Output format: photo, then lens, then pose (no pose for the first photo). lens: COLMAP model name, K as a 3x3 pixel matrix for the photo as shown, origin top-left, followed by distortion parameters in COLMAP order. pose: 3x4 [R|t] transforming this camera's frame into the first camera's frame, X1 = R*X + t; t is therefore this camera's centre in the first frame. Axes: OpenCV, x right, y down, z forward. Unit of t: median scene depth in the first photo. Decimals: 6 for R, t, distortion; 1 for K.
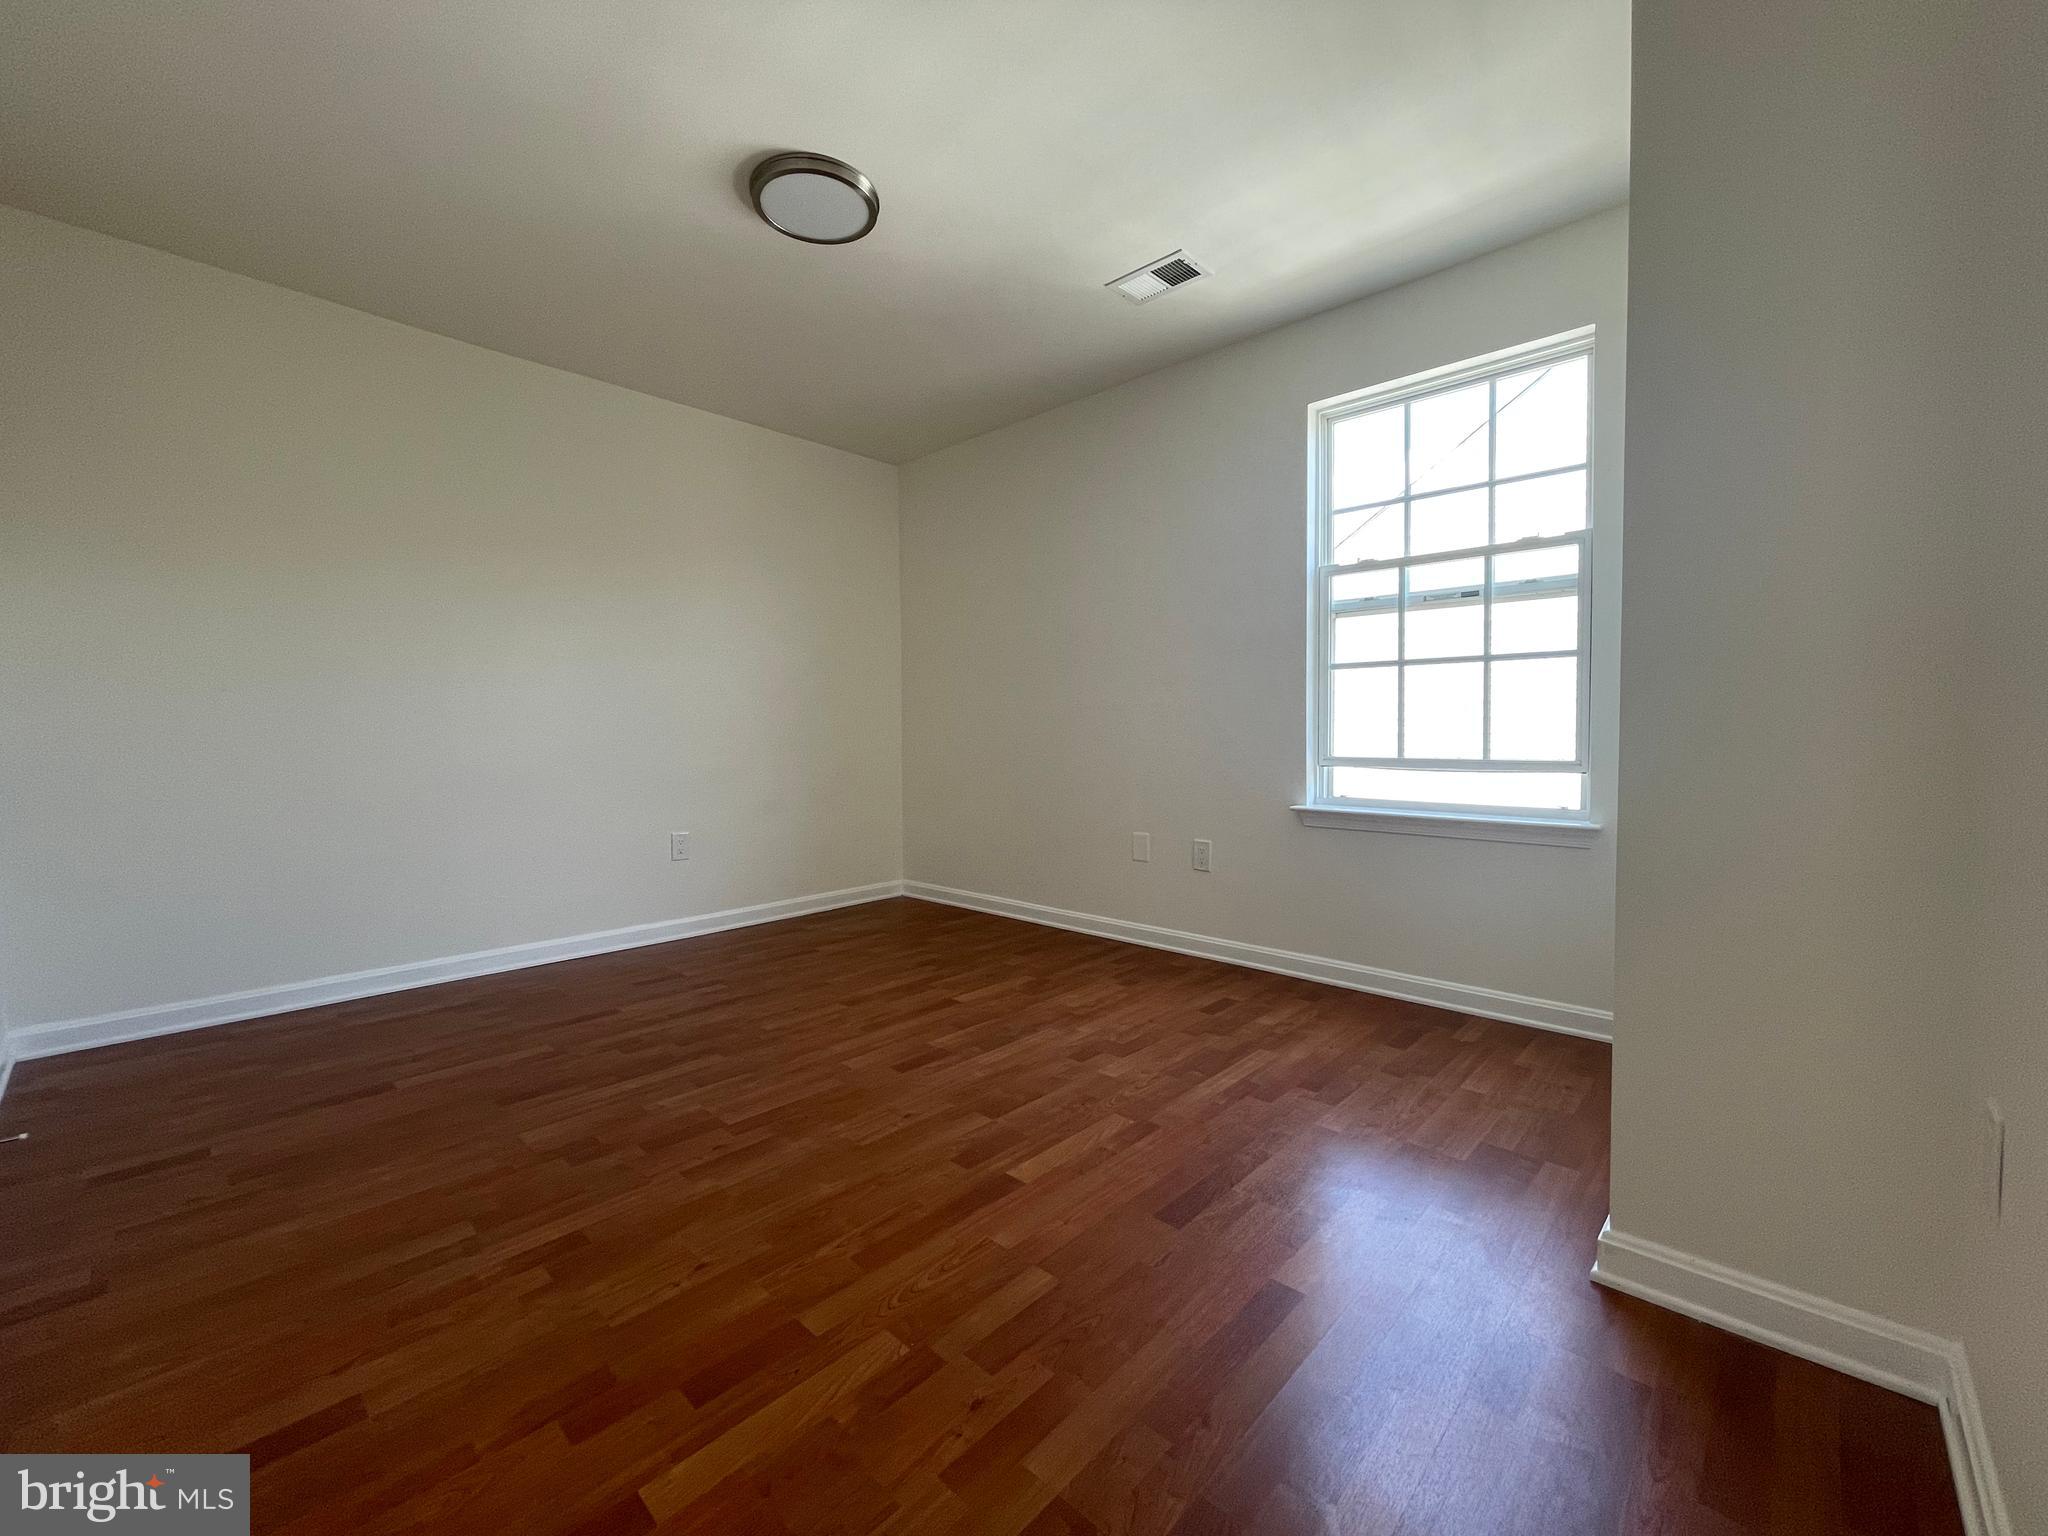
lens RADIAL K [[829.5, 0, 1018.7], [0, 829.5, 767.8], [0, 0, 1]] dist [-0.000516, 0.000334]
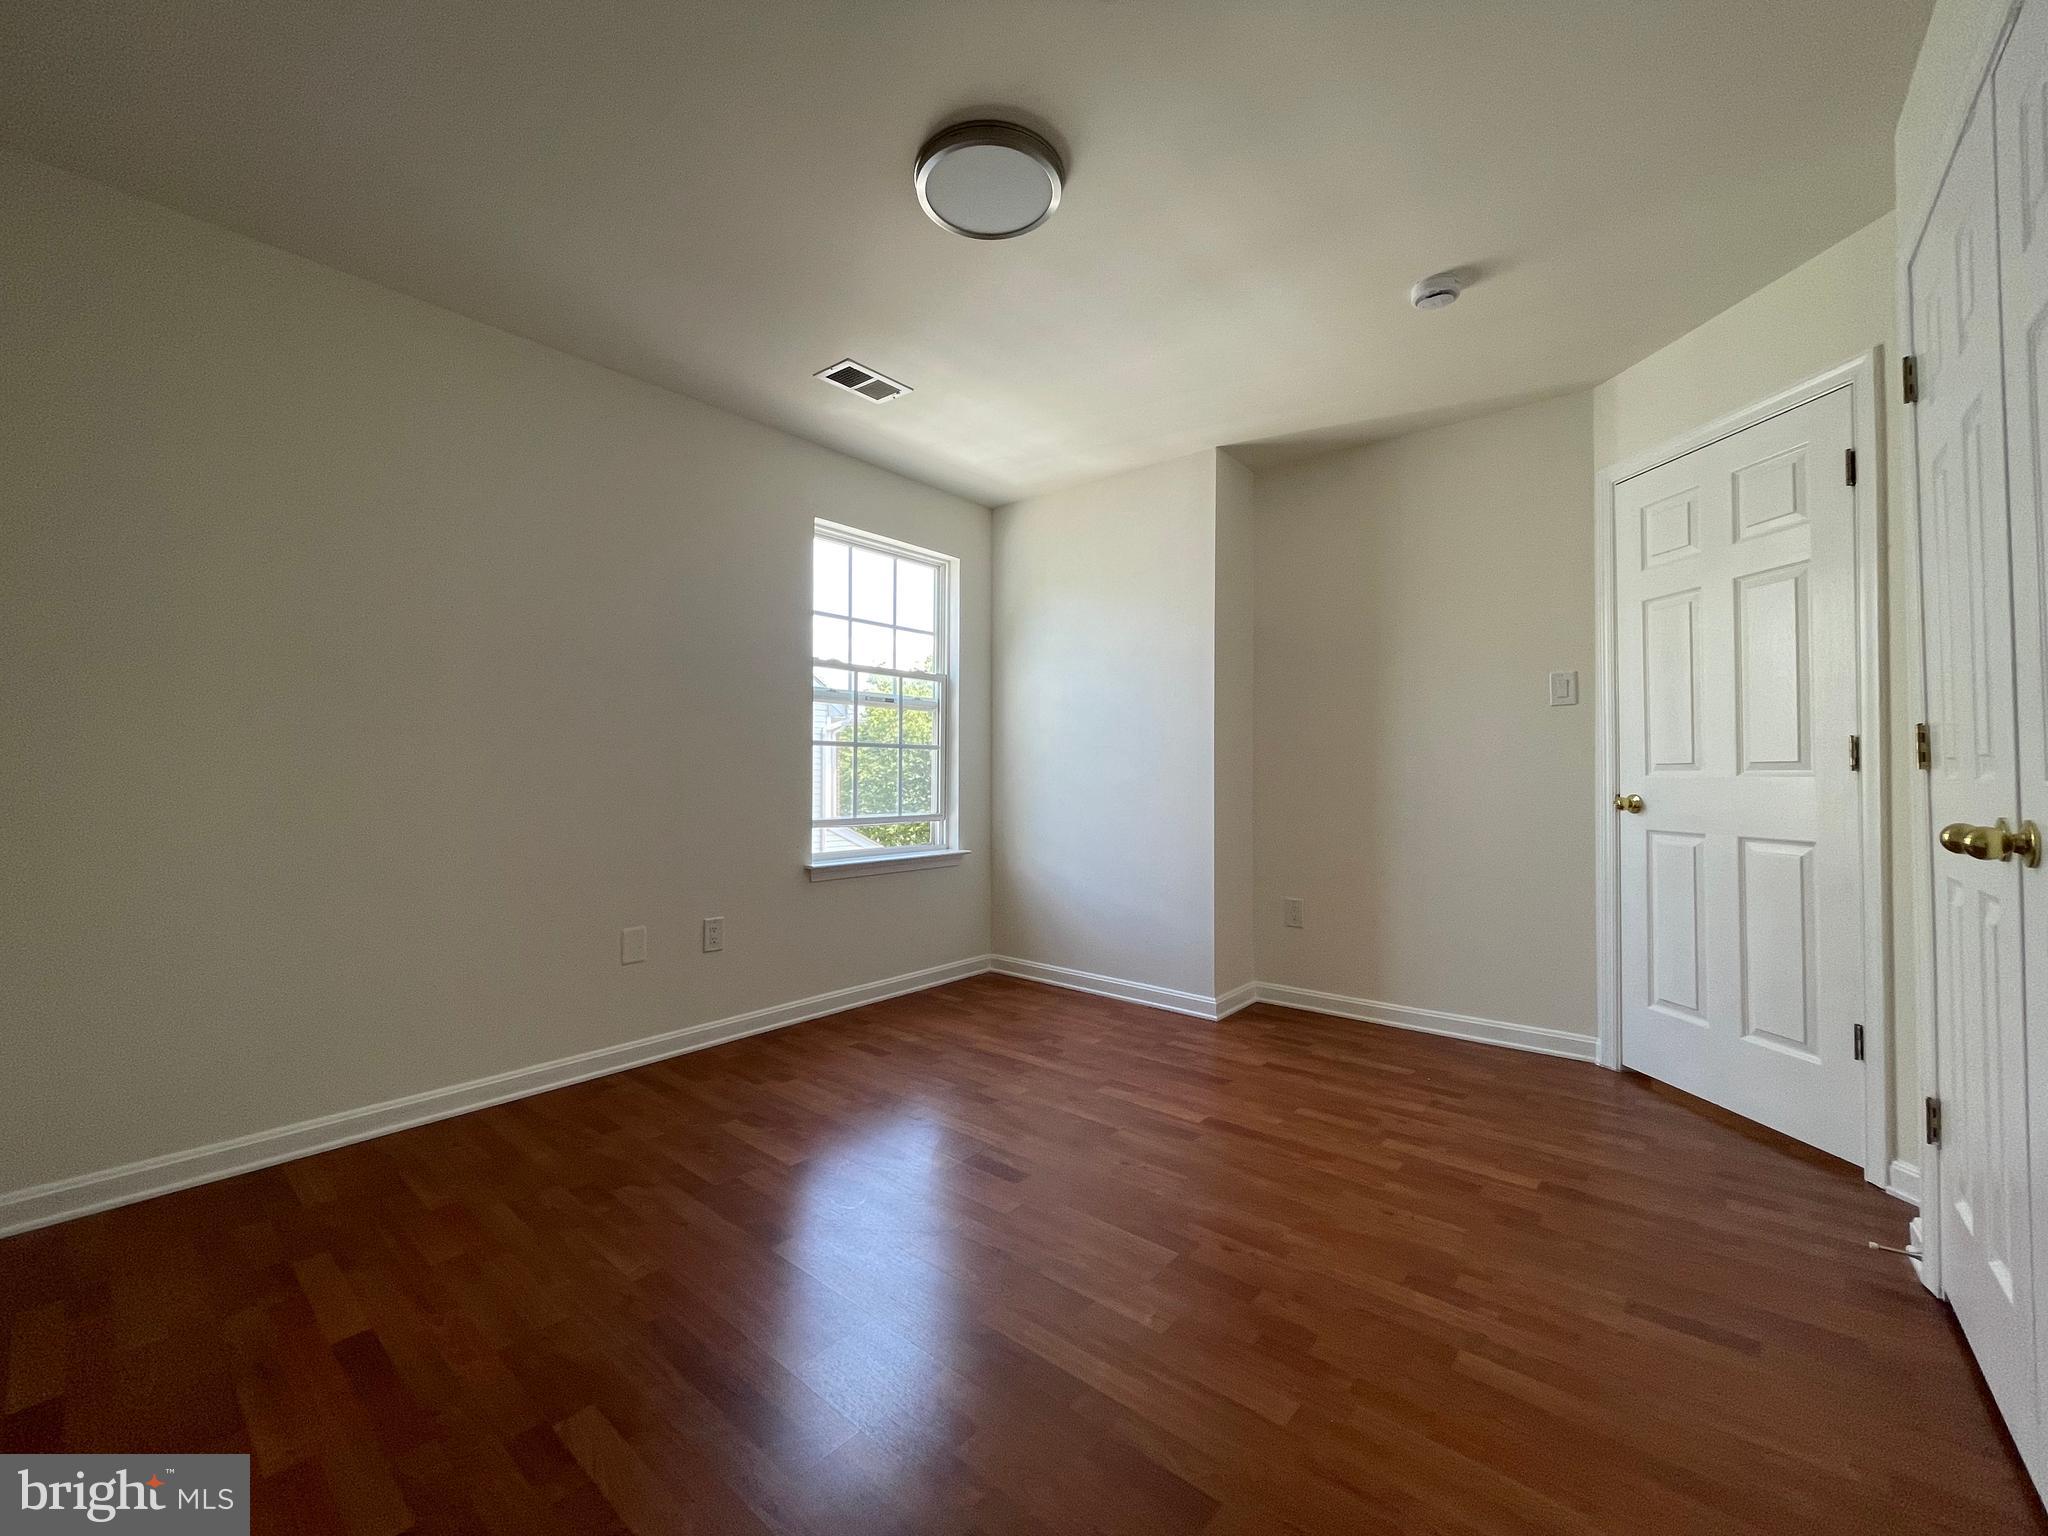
lens RADIAL K [[829.5, 0, 1018.7], [0, 829.5, 767.8], [0, 0, 1]] dist [-0.000516, 0.000334]
pose [[-0.050512, 0.006982, 0.998699, -0.949596], [0.042384, 0.999090, -0.004841, -0.081444], [-0.997824, 0.042085, -0.050762, 0.909581]]
